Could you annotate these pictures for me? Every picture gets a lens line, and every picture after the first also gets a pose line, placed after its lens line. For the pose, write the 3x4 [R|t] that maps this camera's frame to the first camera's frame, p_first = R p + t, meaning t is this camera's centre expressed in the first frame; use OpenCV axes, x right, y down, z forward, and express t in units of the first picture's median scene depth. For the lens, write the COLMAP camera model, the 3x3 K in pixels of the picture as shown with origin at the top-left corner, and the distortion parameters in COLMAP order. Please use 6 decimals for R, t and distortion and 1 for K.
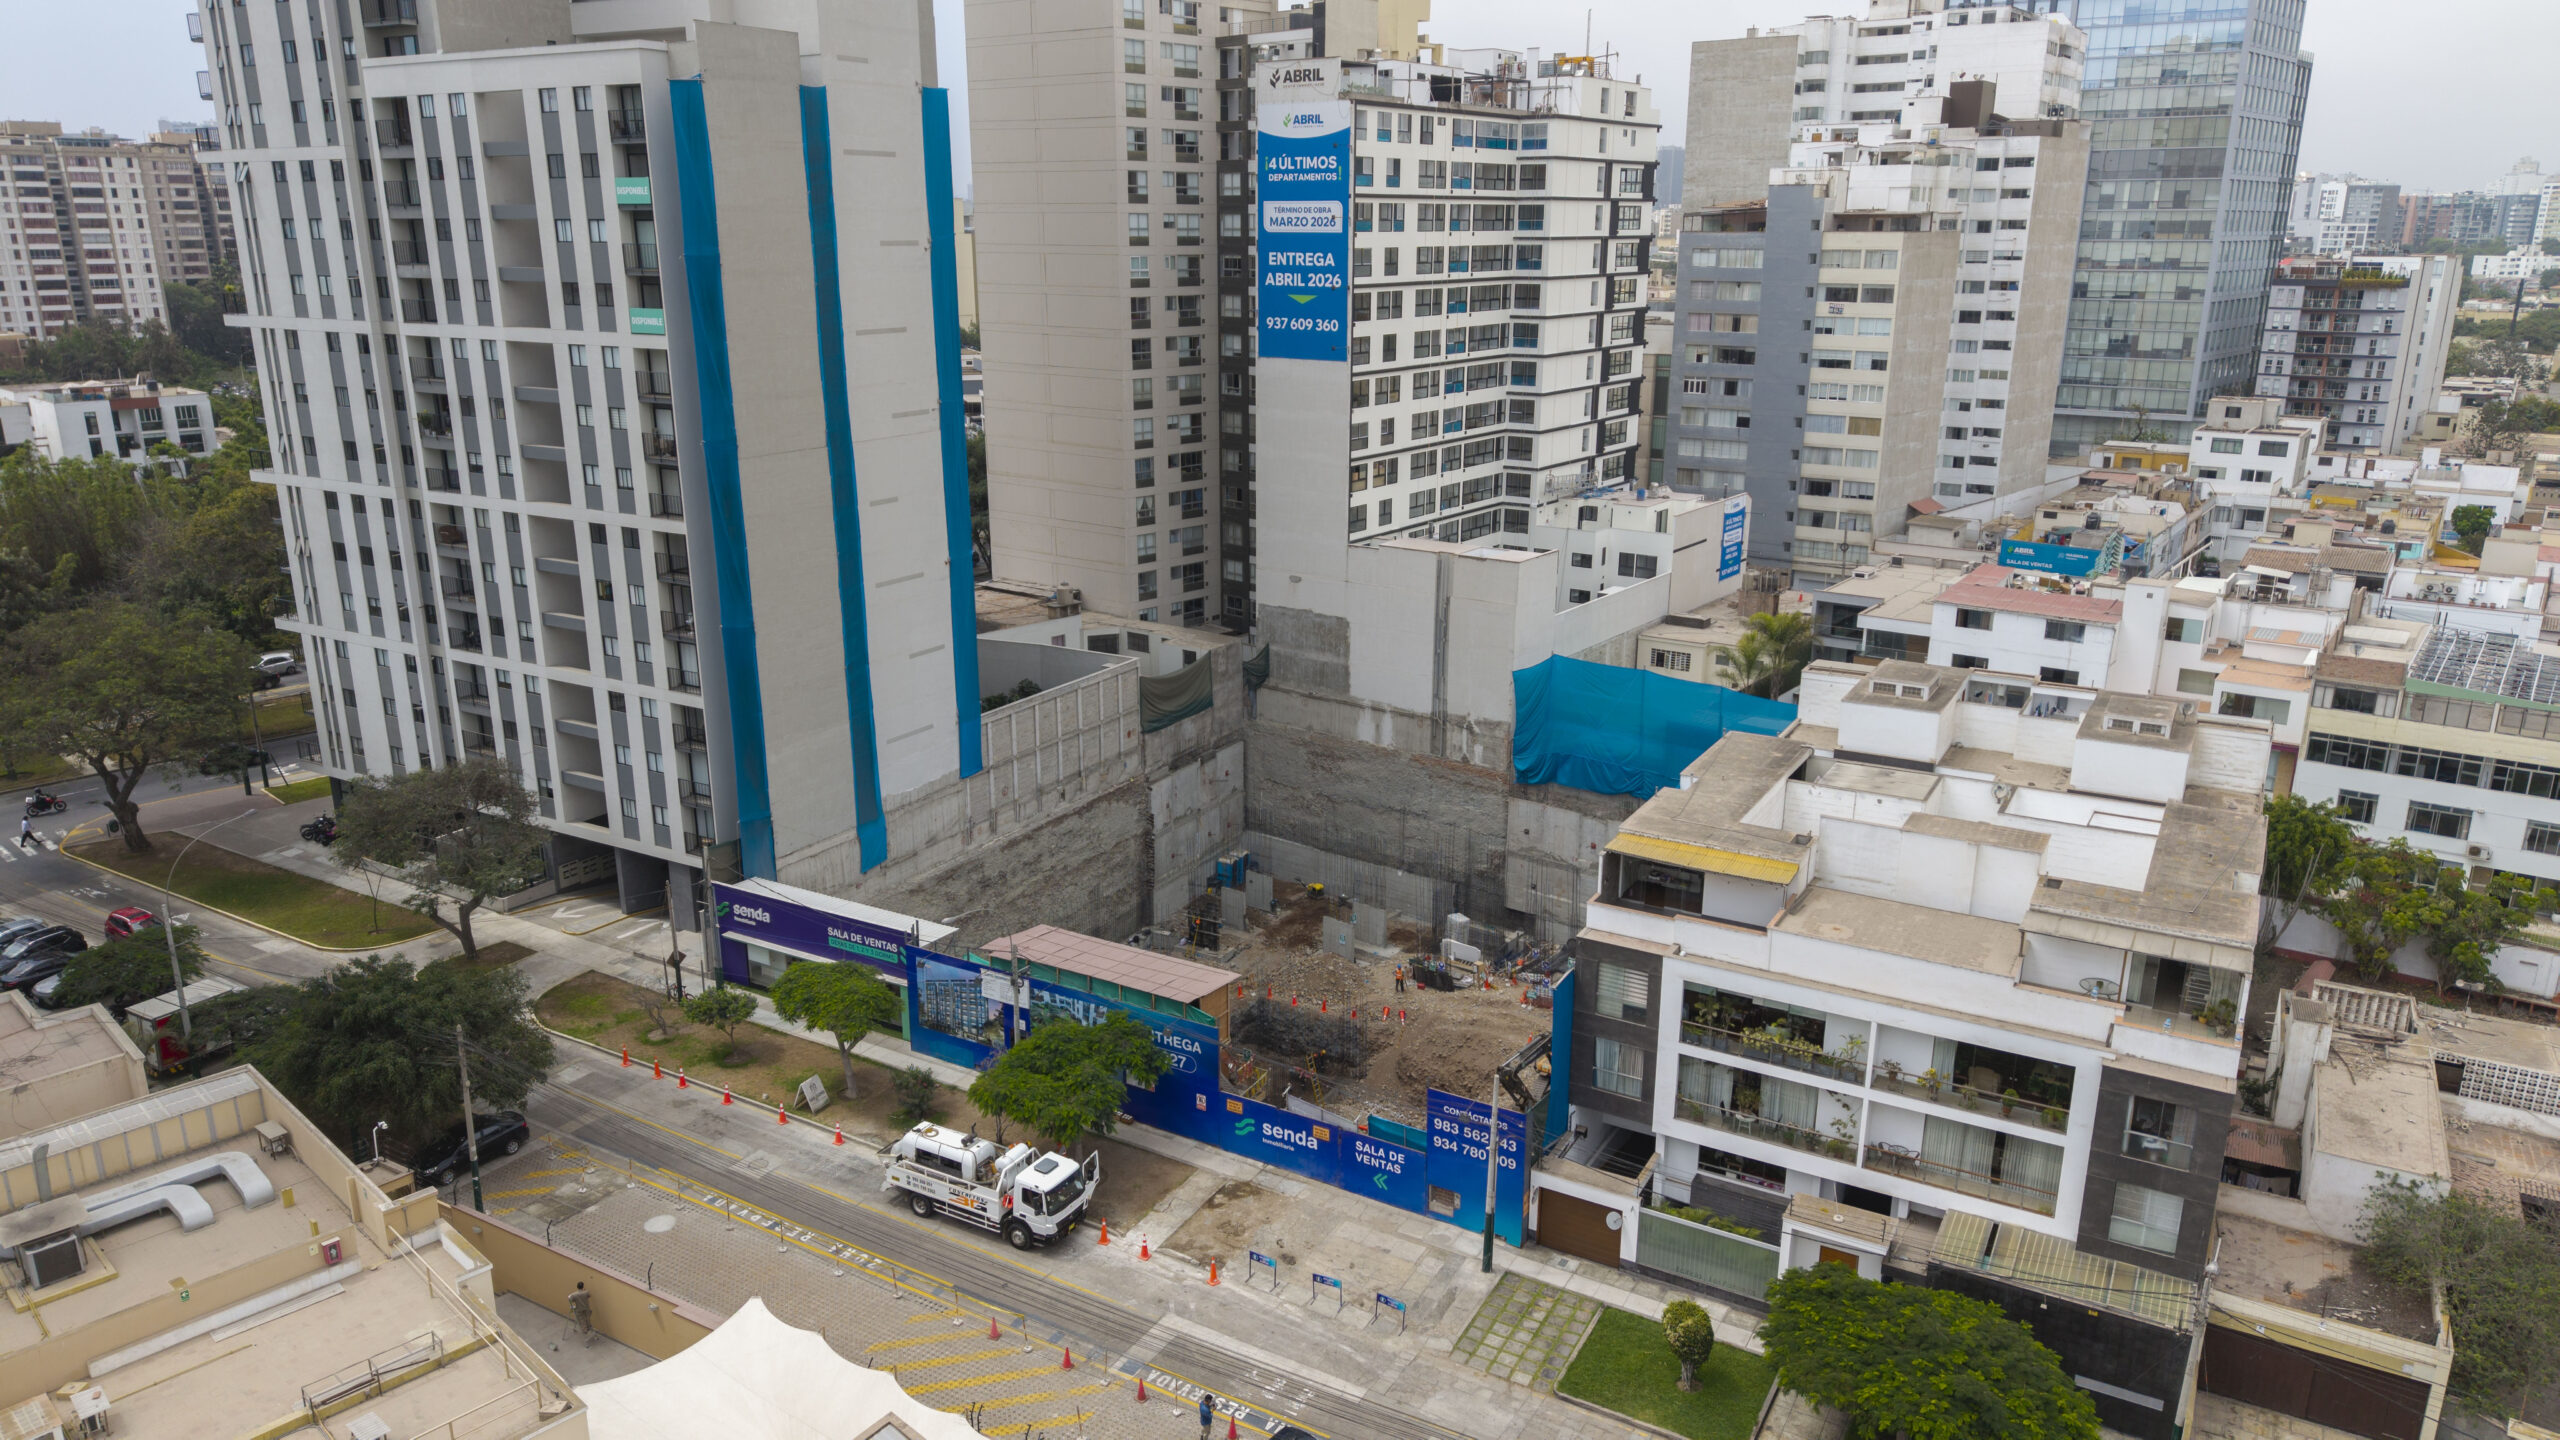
lens RADIAL K [[1691.6, 0, 1276.4], [0, 1691.6, 721.5], [0, 0, 1]] dist [0.027539, -0.036834]
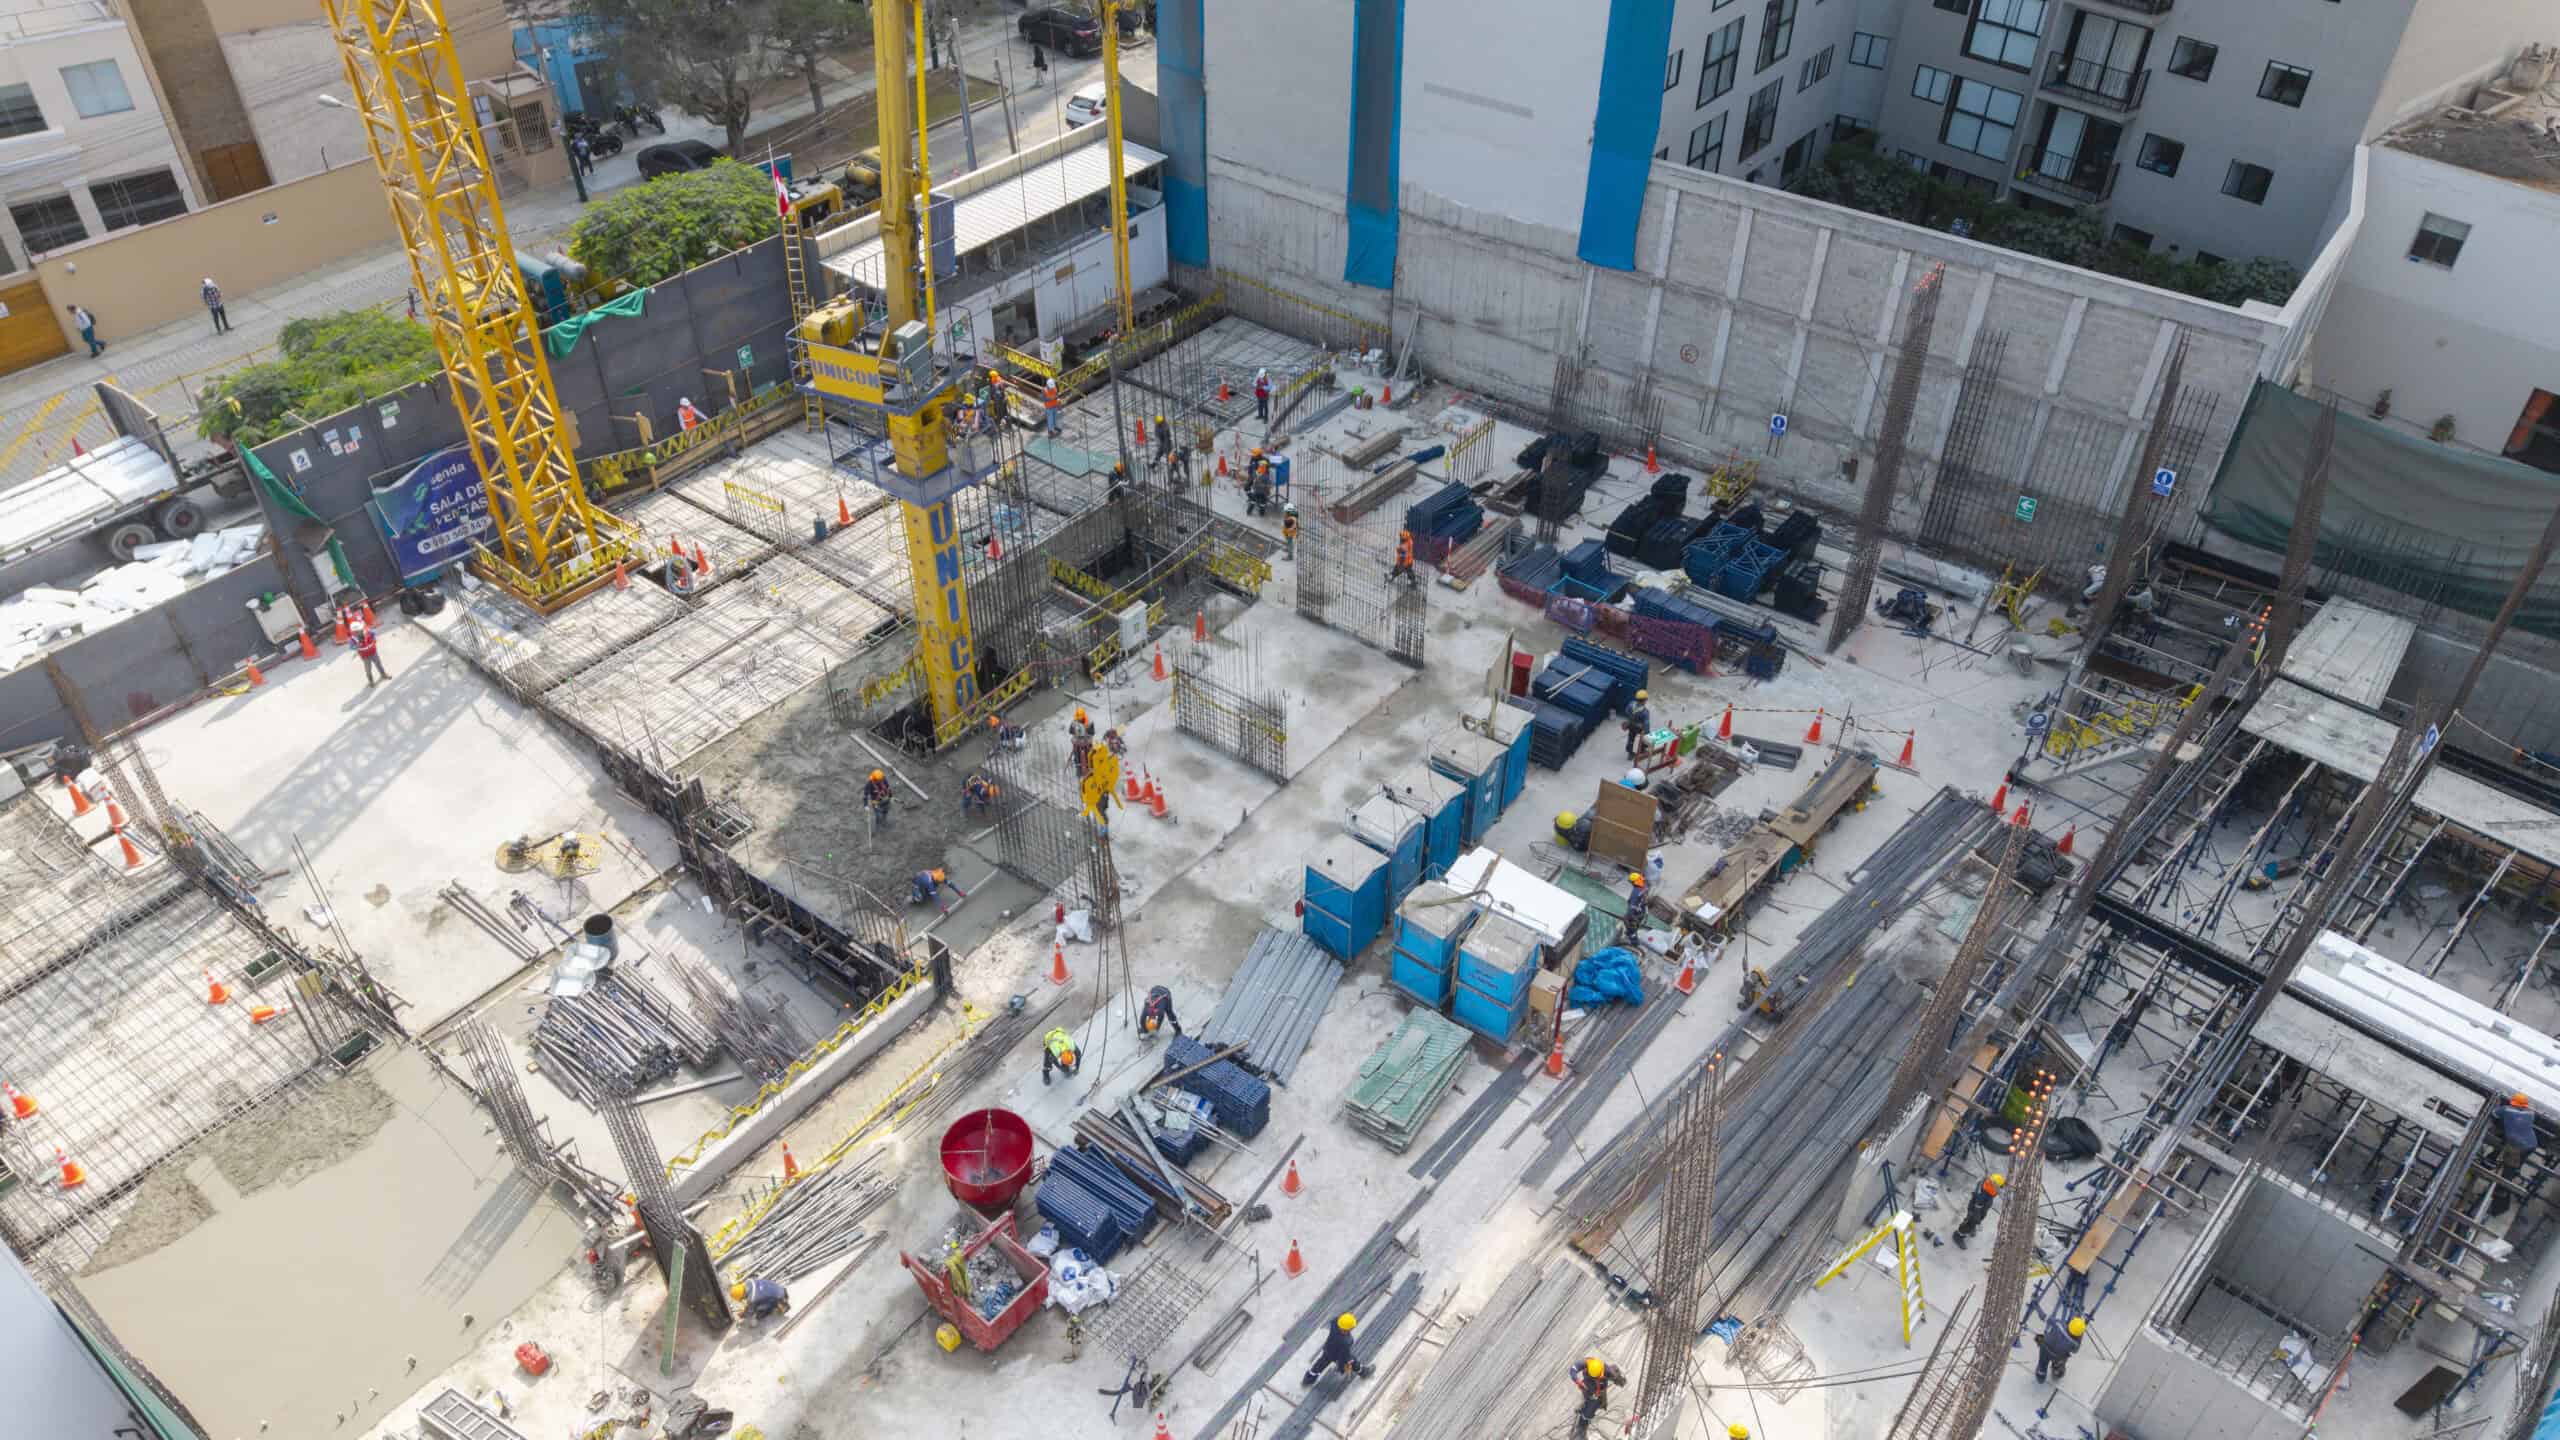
lens RADIAL K [[1691.5, 0, 1283.6], [0, 1691.5, 721.0], [0, 0, 1]] dist [0.019866, -0.040898]
pose [[-0.117318, 0.619985, -0.775793, 0.307829], [-0.290506, 0.725592, 0.623797, -0.158123], [0.949654, 0.298555, 0.094984, 0.921844]]
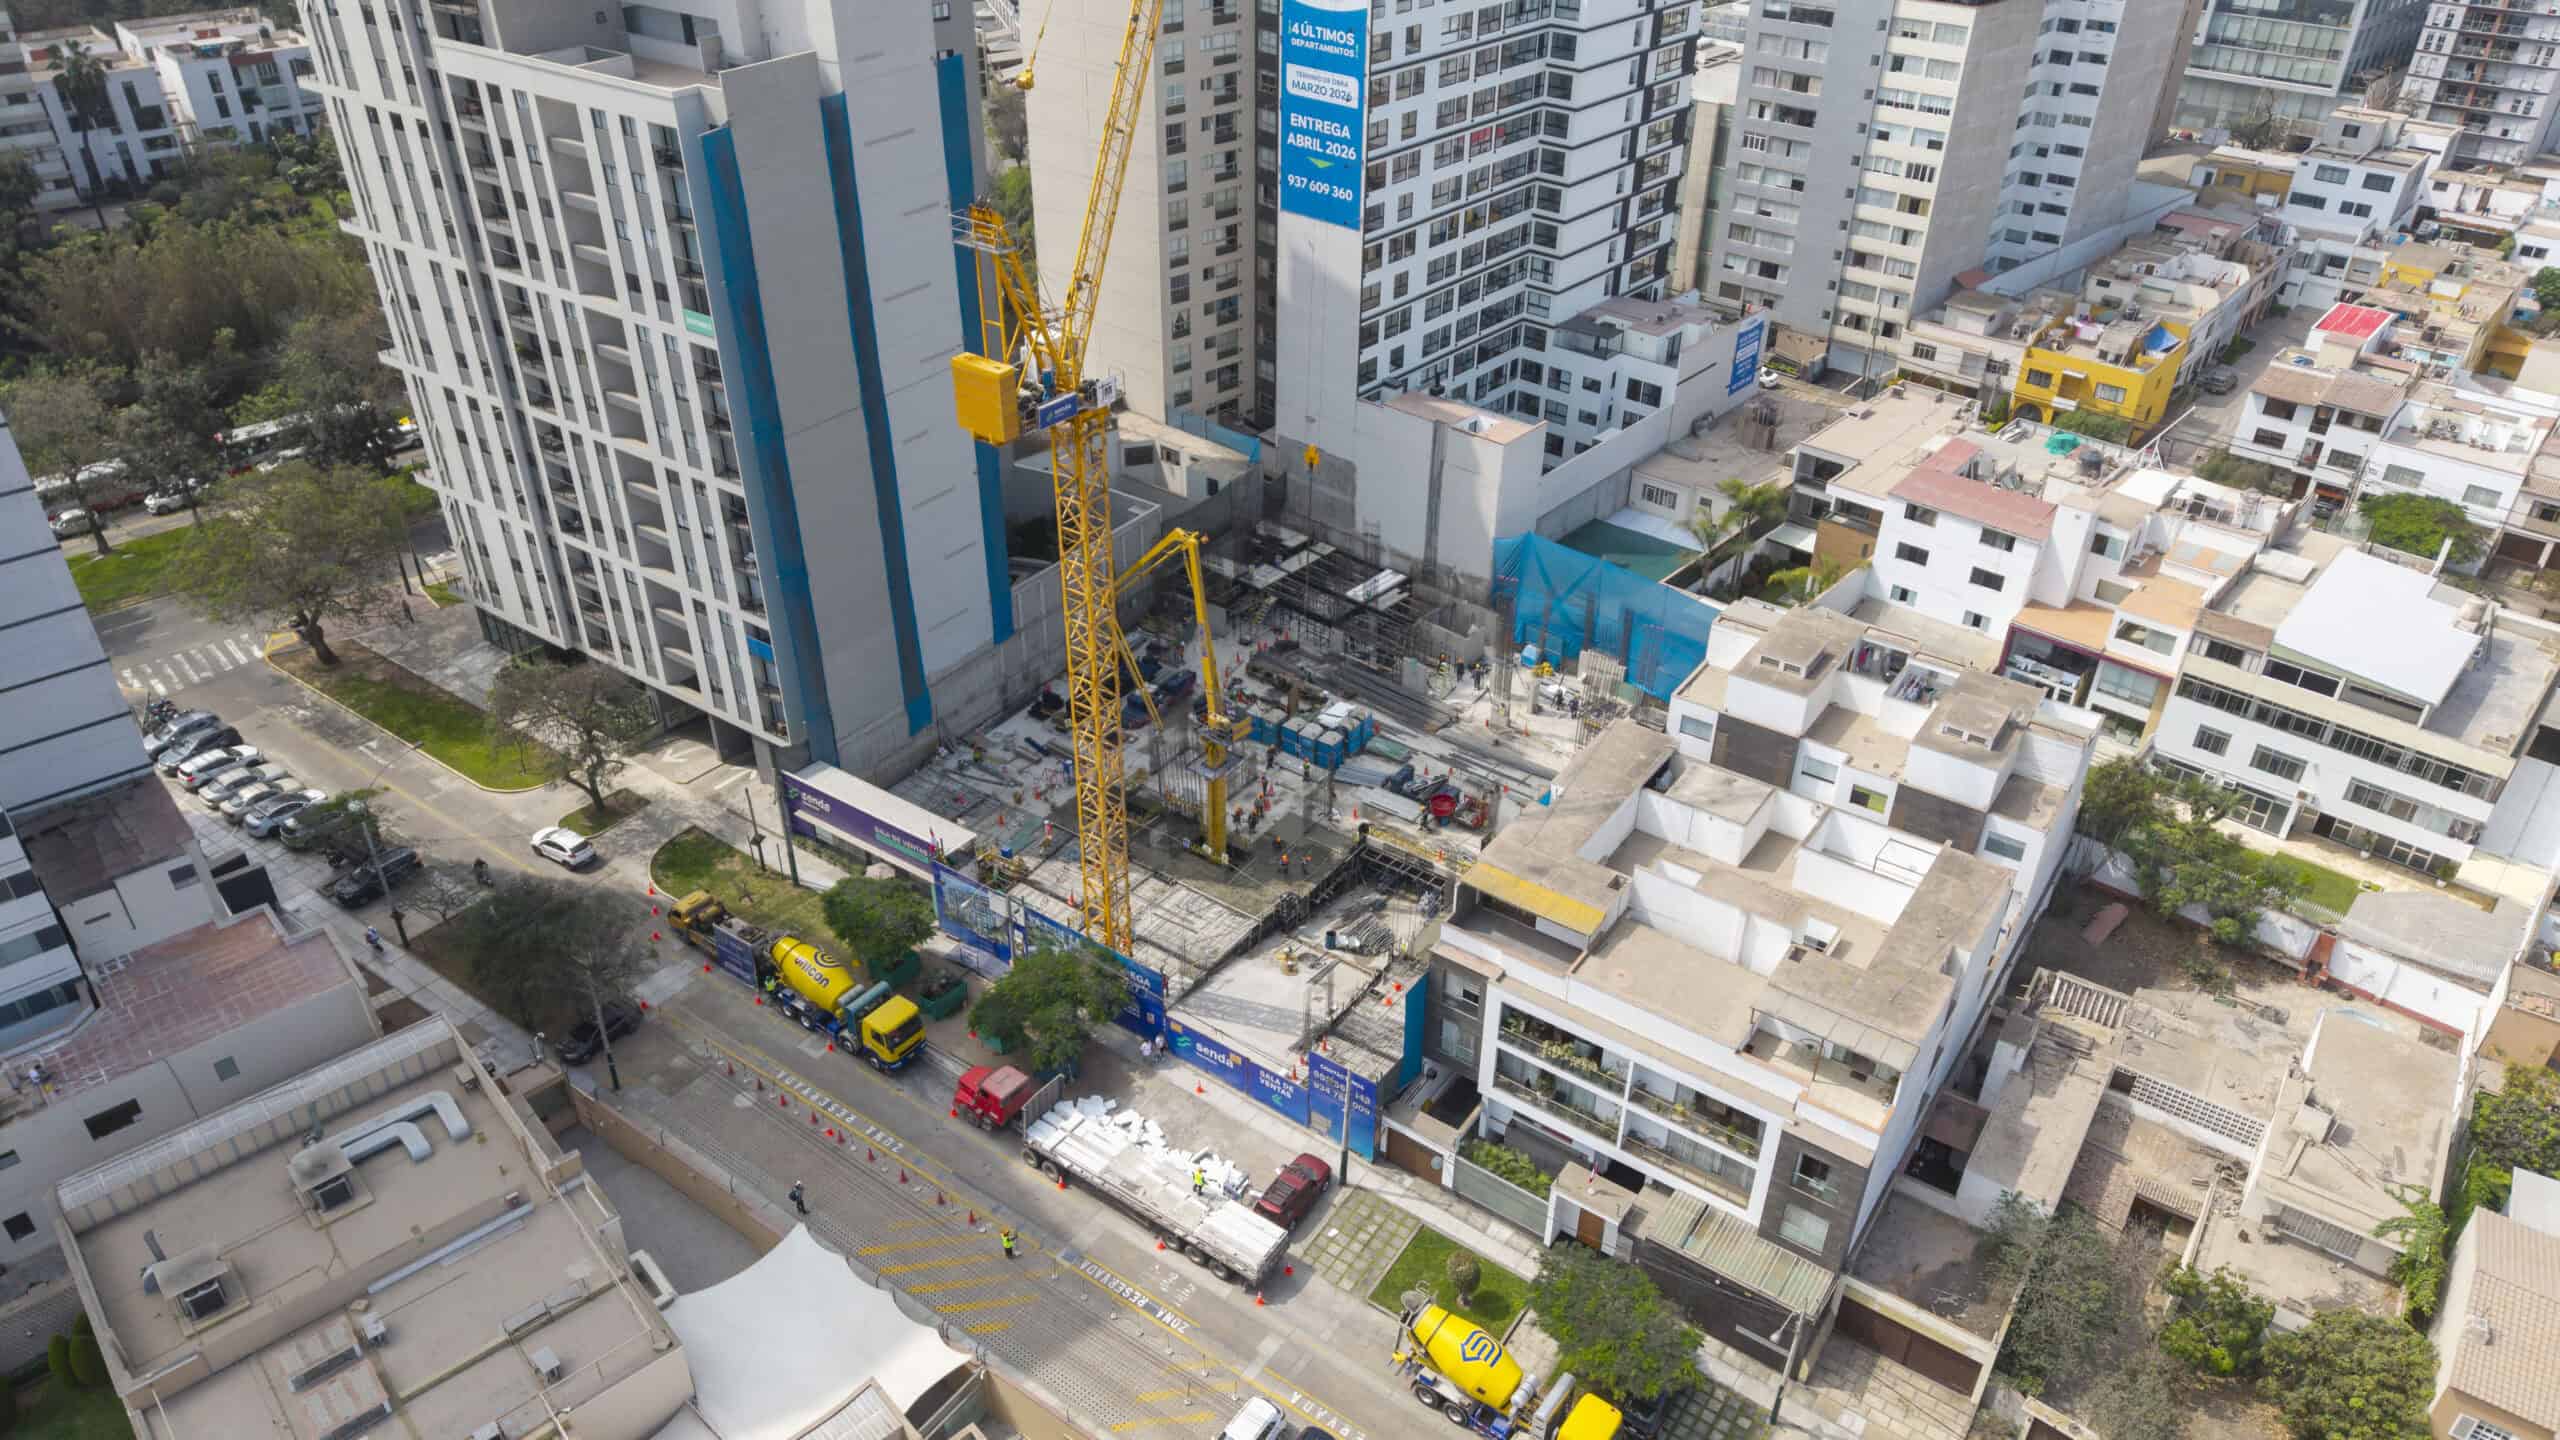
lens RADIAL K [[1701.8, 0, 1280.0], [0, 1701.8, 720.0], [0, 0, 1]] dist [-0.002505, -0.000124]
pose [[0.996372, 0.052779, -0.066761, 0.092596], [-0.030886, 0.955239, 0.294217, -0.271411], [0.079301, -0.291088, 0.953404, -0.117874]]
